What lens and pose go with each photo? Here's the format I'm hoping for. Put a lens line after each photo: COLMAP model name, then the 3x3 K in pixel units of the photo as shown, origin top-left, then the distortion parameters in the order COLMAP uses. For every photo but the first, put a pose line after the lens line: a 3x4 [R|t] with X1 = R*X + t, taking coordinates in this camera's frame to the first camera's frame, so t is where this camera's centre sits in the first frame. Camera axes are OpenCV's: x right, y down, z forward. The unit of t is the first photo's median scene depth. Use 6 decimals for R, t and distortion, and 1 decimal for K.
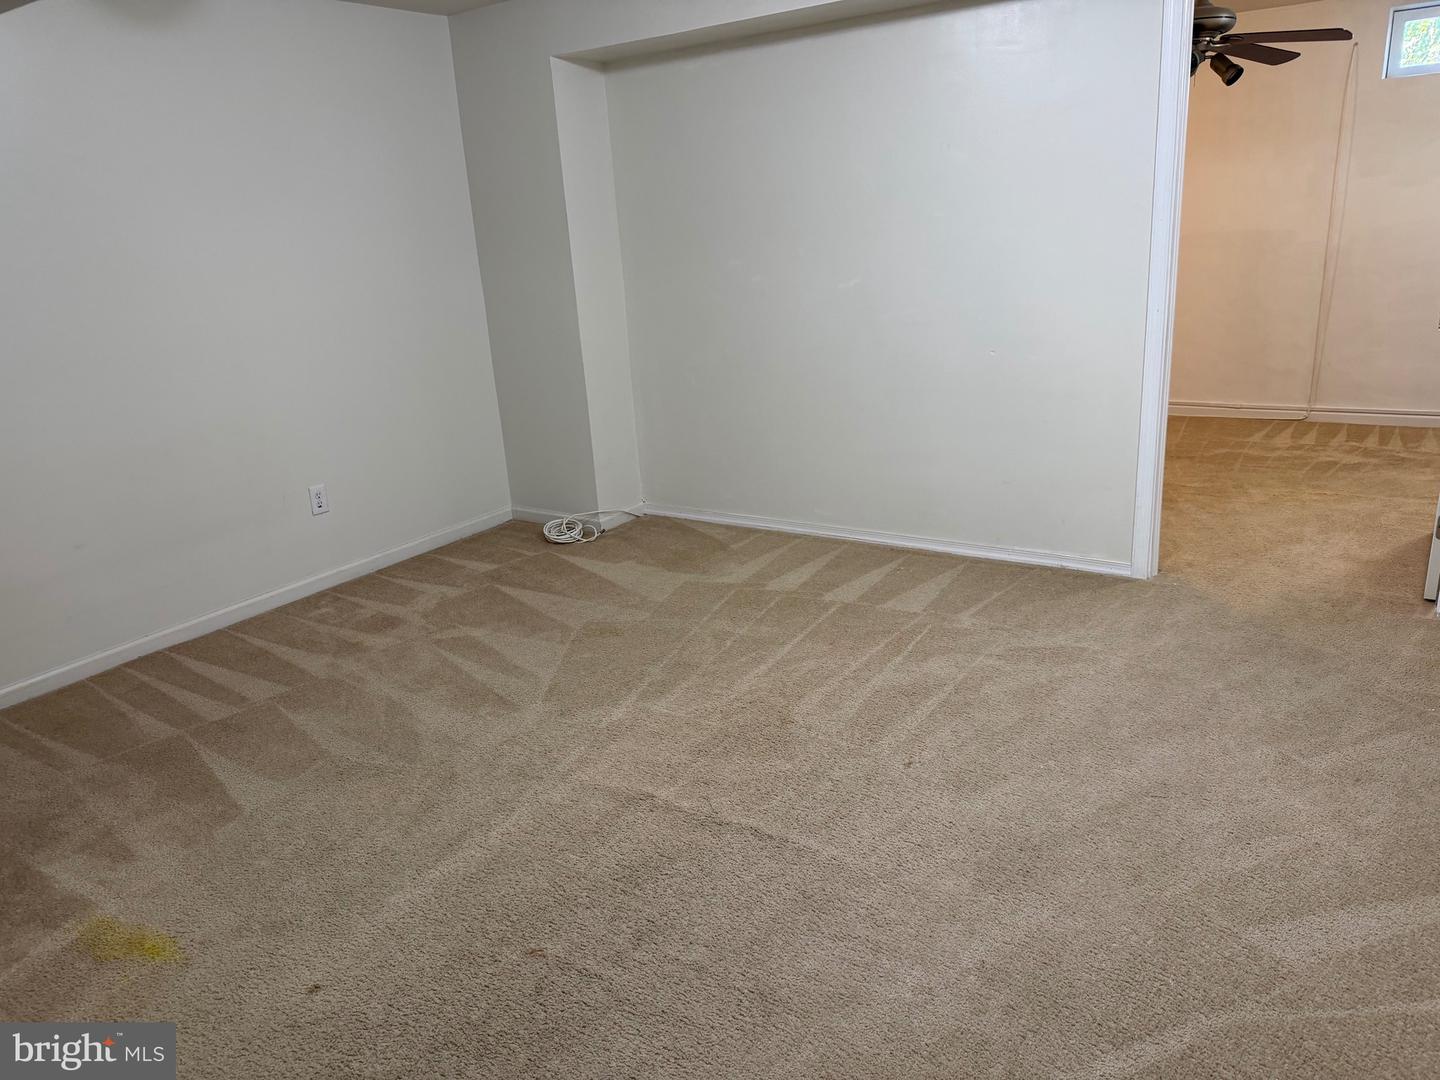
lens RADIAL K [[1020.6, 0, 716.9], [0, 1020.6, 538.2], [0, 0, 1]] dist [0.134140, -0.219289]
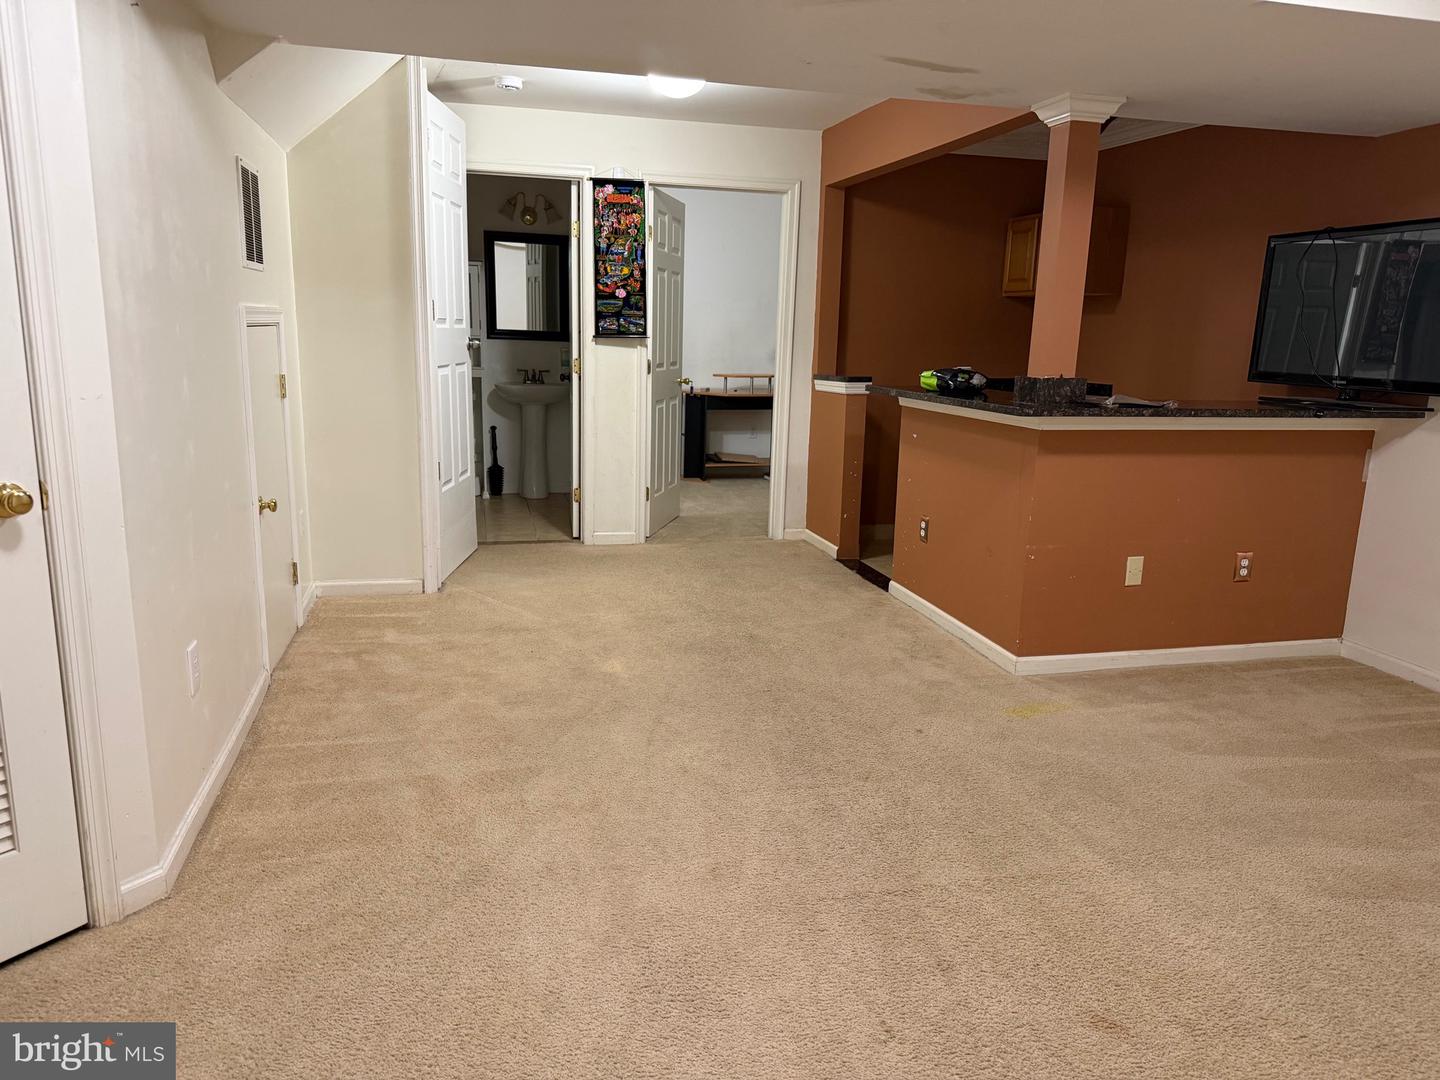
lens RADIAL K [[1021.7, 0, 721.2], [0, 1021.7, 537.8], [0, 0, 1]] dist [0.080915, -0.097915]
pose [[-0.676467, 0.190612, -0.711379, 0.511802], [-0.203316, 0.880055, 0.429146, -0.259571], [0.707853, 0.434937, -0.556573, 0.861164]]
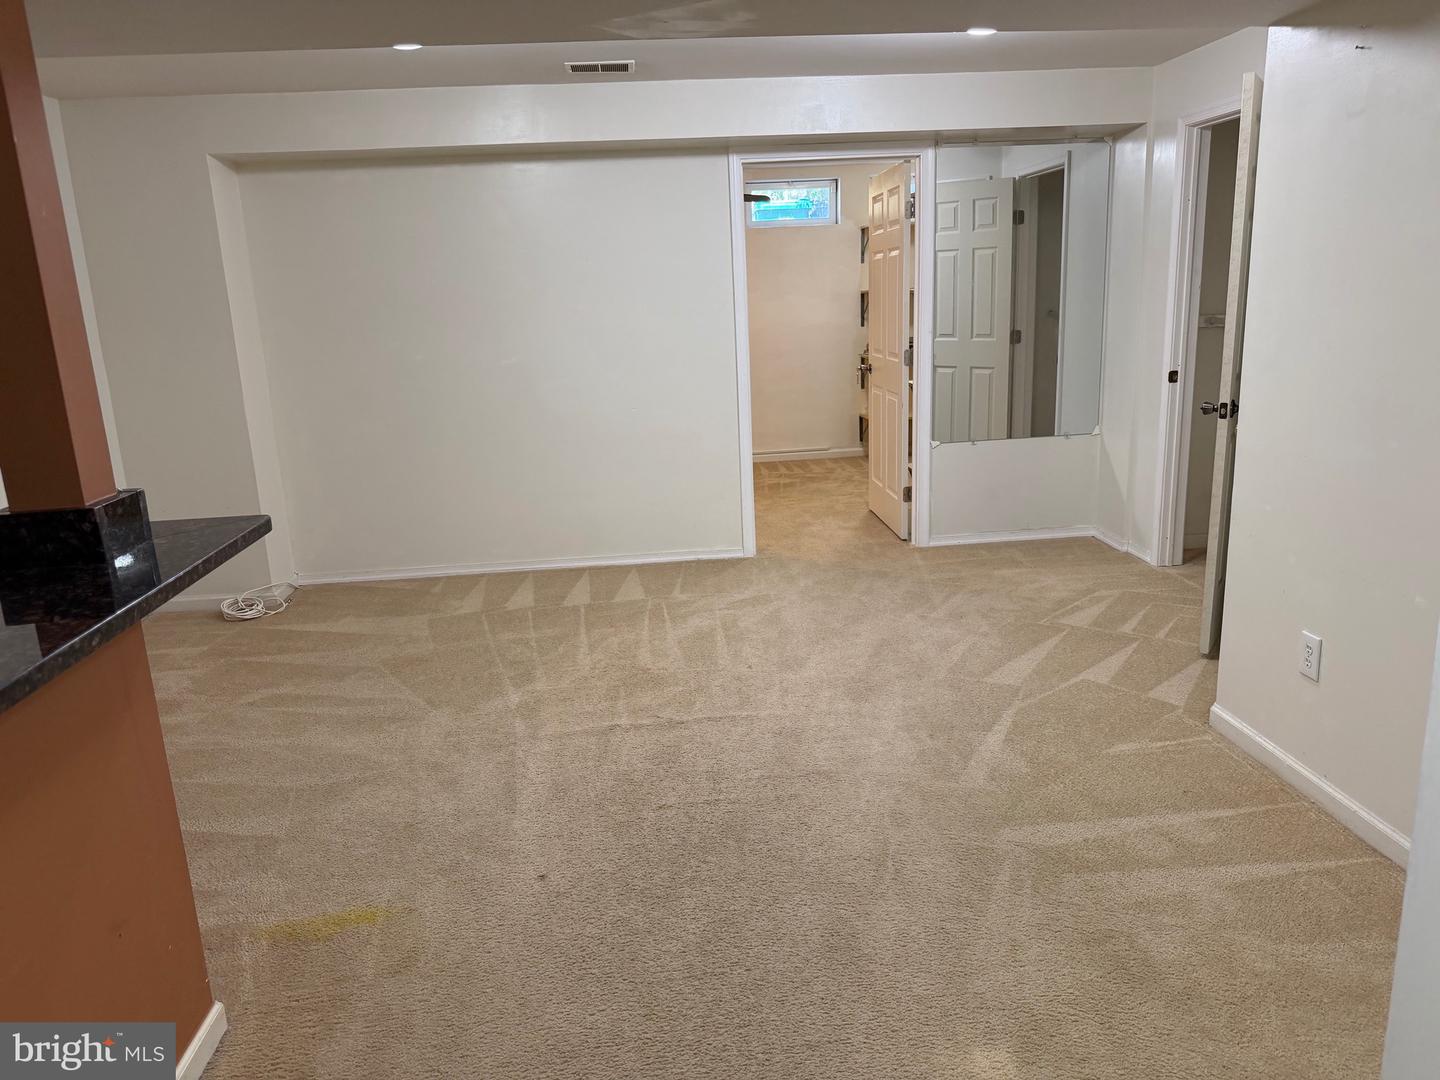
lens RADIAL K [[1009.5, 0, 734.9], [0, 1009.5, 532.5], [0, 0, 1]] dist [0.130620, -0.210517]
pose [[0.771646, -0.116738, 0.625248, -0.521324], [0.182308, 0.982362, -0.041581, 0.064310], [-0.609365, 0.146074, 0.779318, -0.099223]]
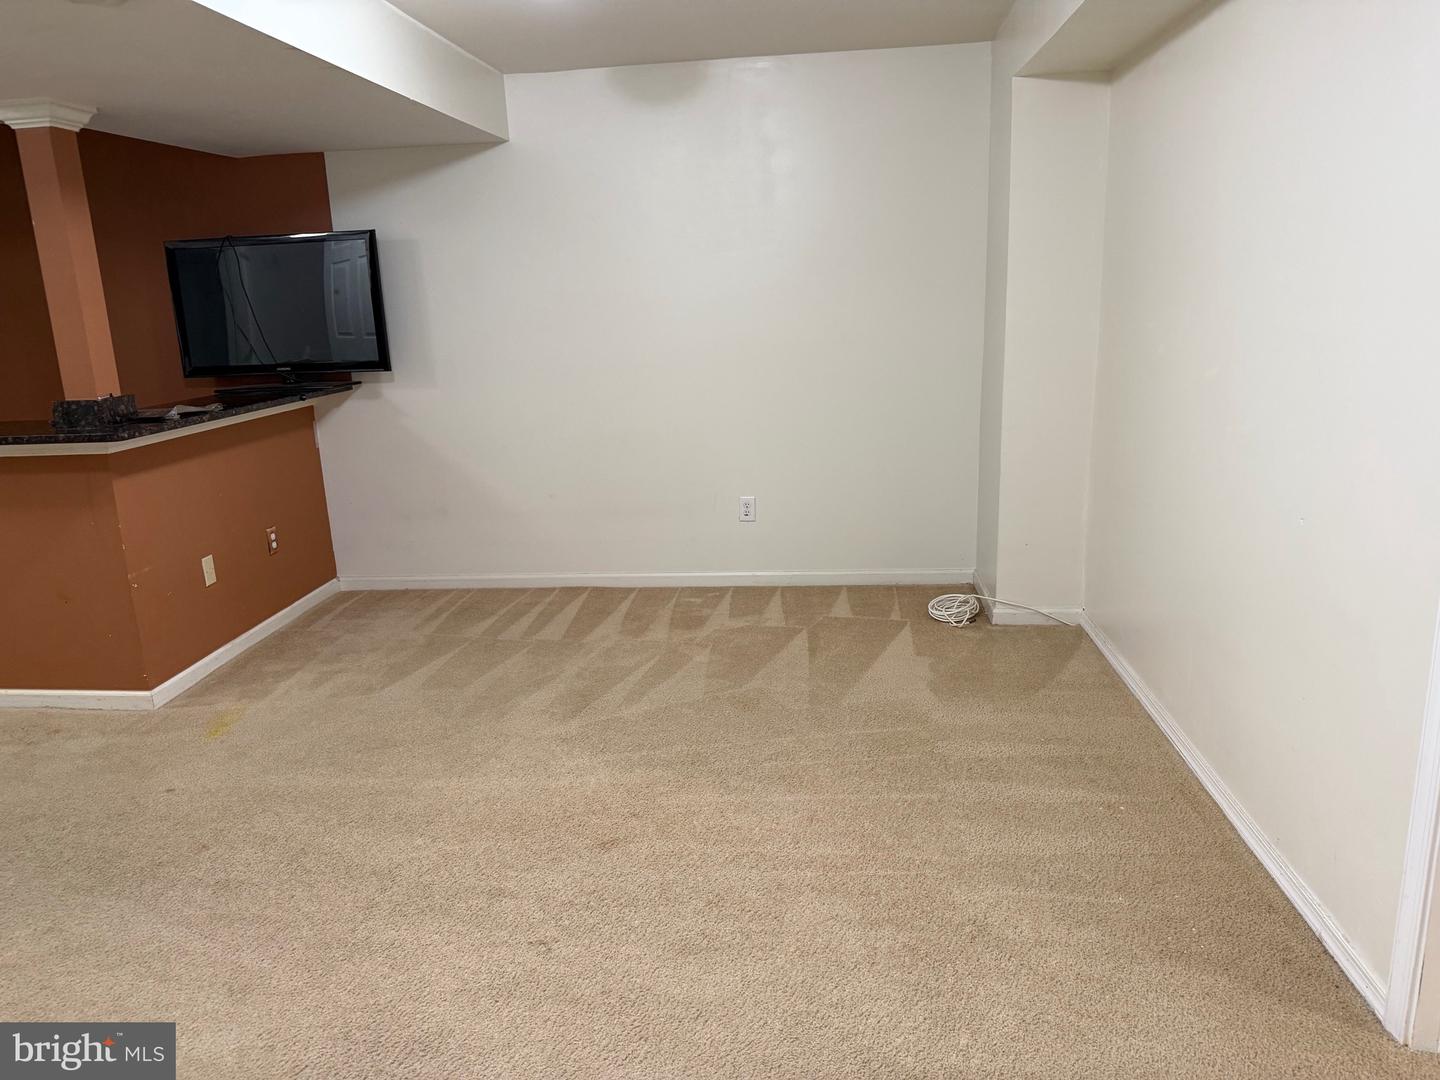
lens RADIAL K [[1021.7, 0, 721.2], [0, 1021.7, 537.8], [0, 0, 1]] dist [0.080915, -0.097915]
pose [[0.466892, 0.251674, -0.847745, 0.654583], [-0.251548, 0.956842, 0.145523, -0.190124], [0.847783, 0.145306, 0.510050, 0.478134]]
